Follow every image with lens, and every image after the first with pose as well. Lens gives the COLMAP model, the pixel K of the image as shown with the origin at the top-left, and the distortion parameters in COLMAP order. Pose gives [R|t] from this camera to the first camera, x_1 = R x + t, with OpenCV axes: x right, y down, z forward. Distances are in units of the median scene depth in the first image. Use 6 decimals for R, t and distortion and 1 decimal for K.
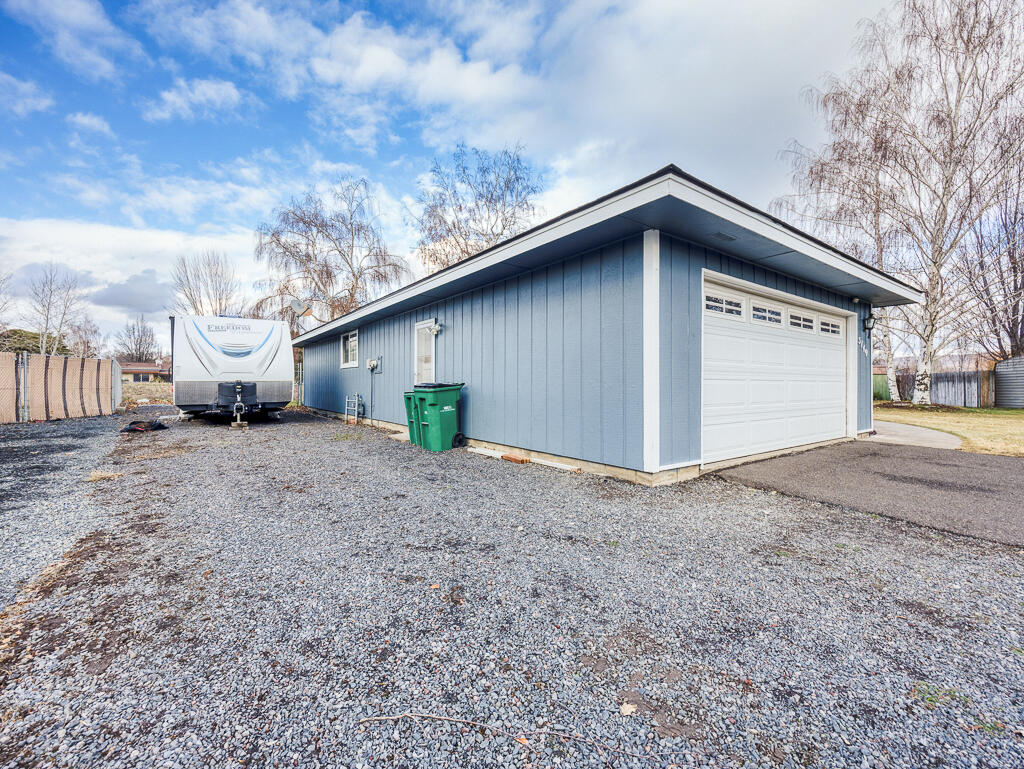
lens RADIAL K [[450.4, 0, 513.9], [0, 450.4, 382.8], [0, 0, 1]] dist [-0.001899, 0.000215]
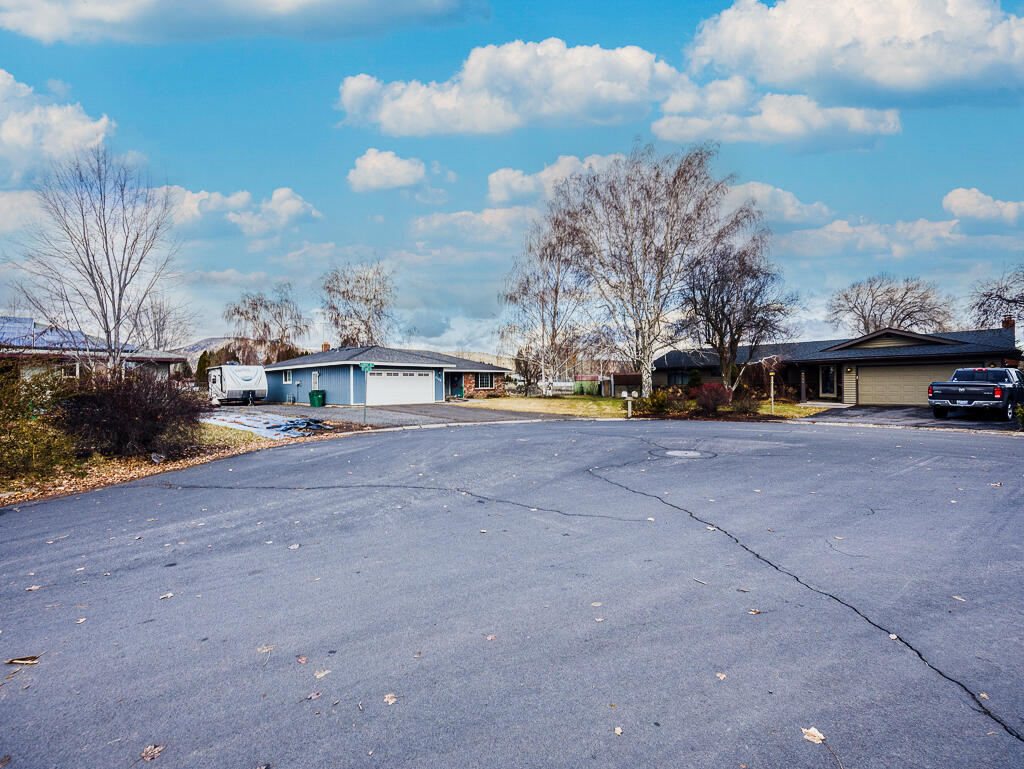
lens RADIAL K [[450.4, 0, 509.4], [0, 450.4, 384.7], [0, 0, 1]] dist [-0.001899, 0.000215]
pose [[0.986792, -0.005937, 0.161885, 0.584010], [0.006608, 0.999972, -0.003603, -0.013935], [-0.161859, 0.004625, 0.986803, -2.170910]]
